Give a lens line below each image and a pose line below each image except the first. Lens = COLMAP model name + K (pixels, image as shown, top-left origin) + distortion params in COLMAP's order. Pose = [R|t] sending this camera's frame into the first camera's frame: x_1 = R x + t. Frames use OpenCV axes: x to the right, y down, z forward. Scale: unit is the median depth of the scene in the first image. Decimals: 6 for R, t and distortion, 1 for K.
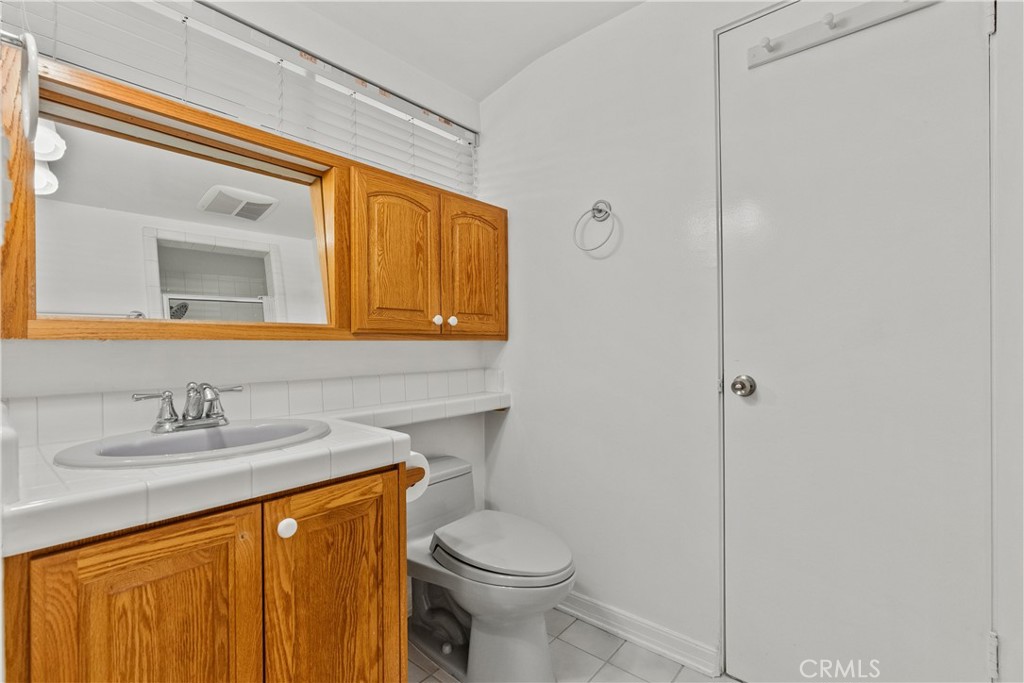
lens RADIAL K [[464.4, 0, 512.6], [0, 464.4, 344.7], [0, 0, 1]] dist [-0.008786, 0.004441]
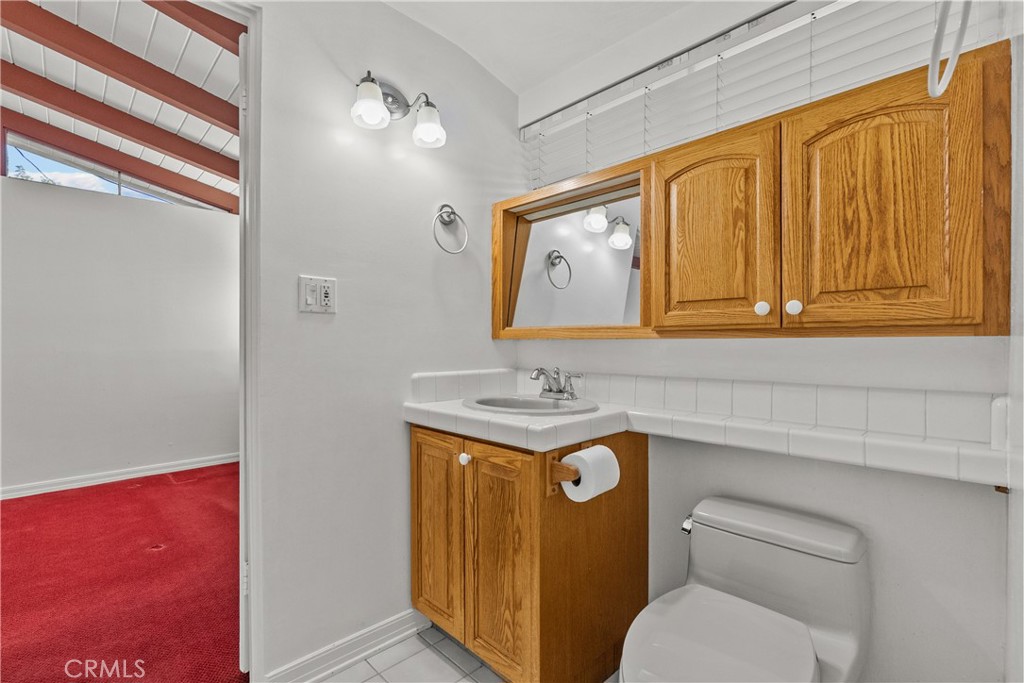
lens RADIAL K [[464.4, 0, 508.5], [0, 464.4, 341.3], [0, 0, 1]] dist [-0.008786, 0.004441]
pose [[-0.094530, 0.002102, -0.995520, 0.582903], [-0.000946, 0.999997, 0.002202, -0.005109], [0.995522, 0.001150, -0.094527, 0.704822]]
